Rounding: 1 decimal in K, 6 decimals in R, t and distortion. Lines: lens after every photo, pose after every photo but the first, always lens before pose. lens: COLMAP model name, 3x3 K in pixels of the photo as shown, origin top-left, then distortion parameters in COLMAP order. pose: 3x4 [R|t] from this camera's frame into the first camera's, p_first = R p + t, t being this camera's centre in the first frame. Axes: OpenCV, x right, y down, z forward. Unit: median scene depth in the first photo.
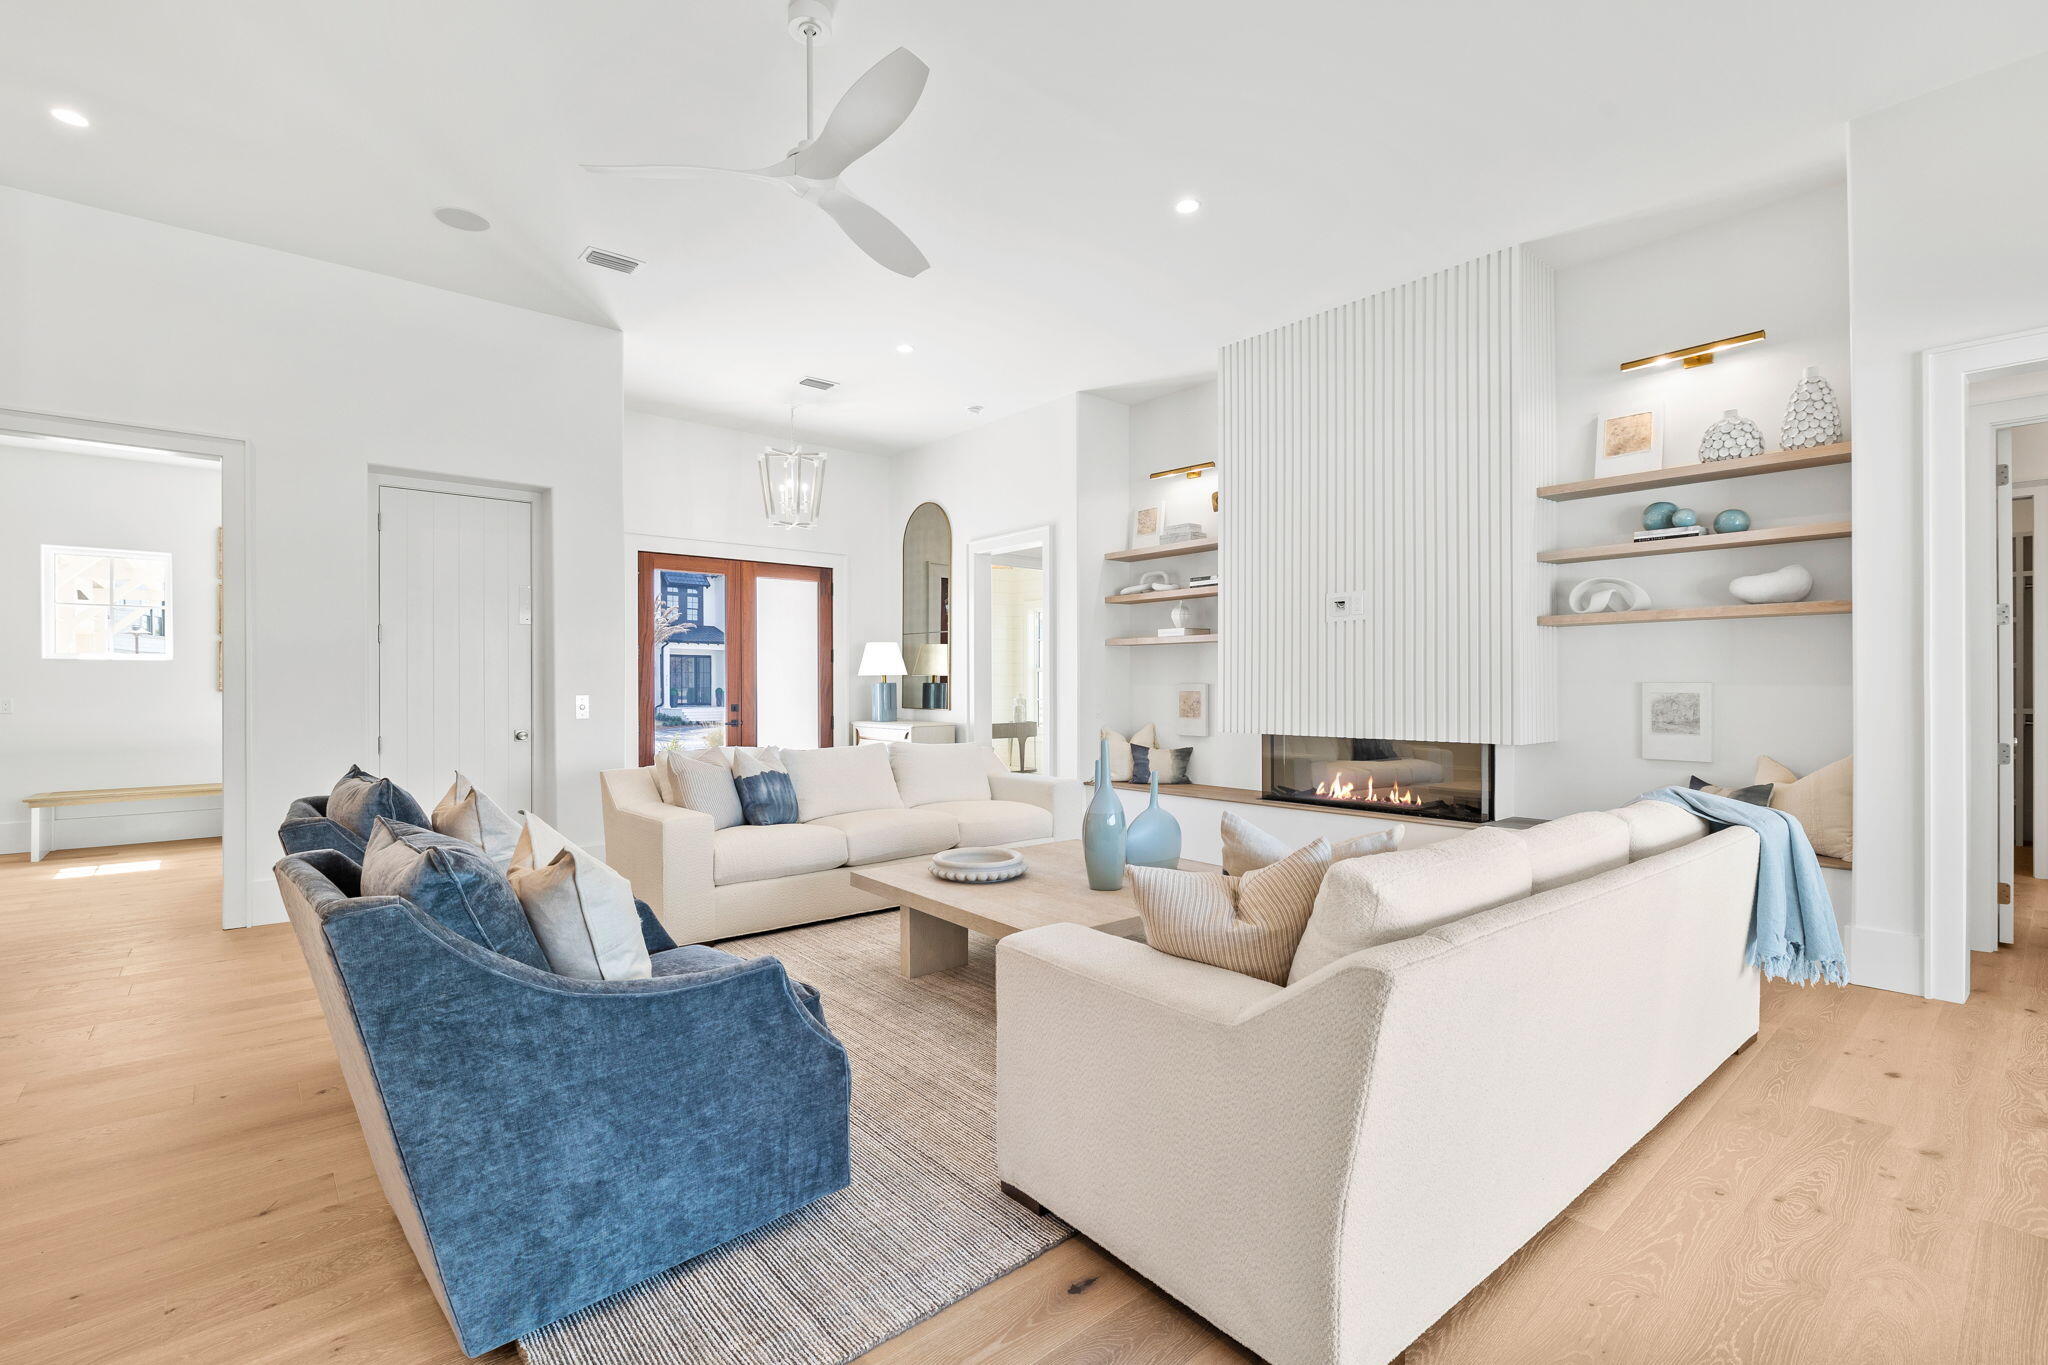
lens RADIAL K [[889.7, 0, 1024.0], [0, 889.7, 682.5], [0, 0, 1]] dist [-0.014181, 0.000295]
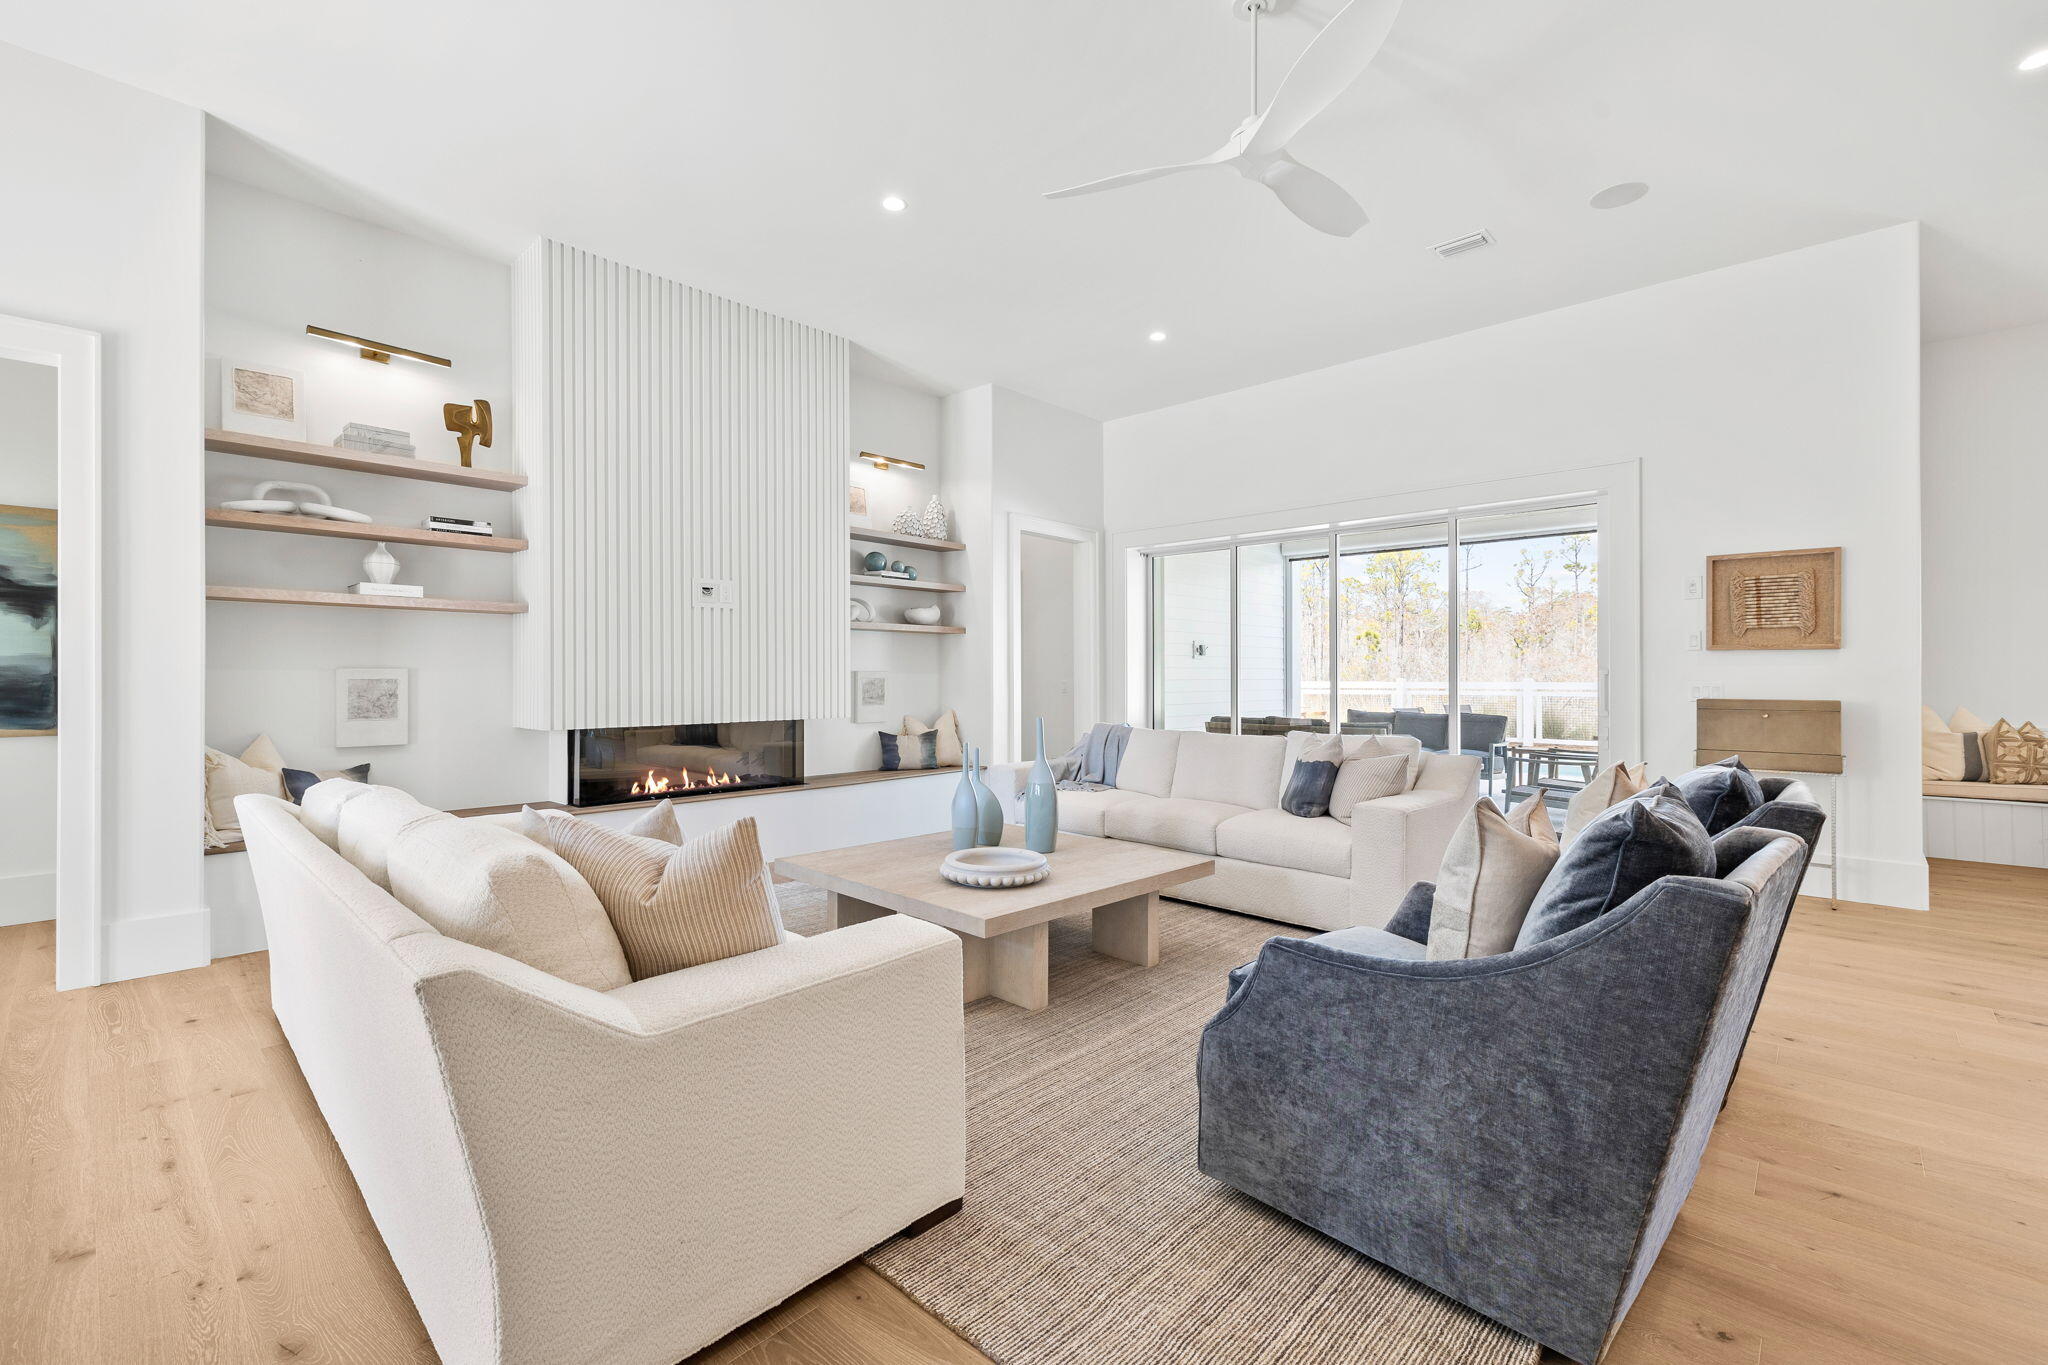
lens RADIAL K [[889.4, 0, 1025.7], [0, 889.4, 672.5], [0, 0, 1]] dist [0.004232, 0.000220]
pose [[-0.102175, 0.006841, 0.994743, -0.674399], [0.001814, 0.999976, -0.006691, 0.010817], [-0.994765, 0.001121, -0.102185, 0.761448]]
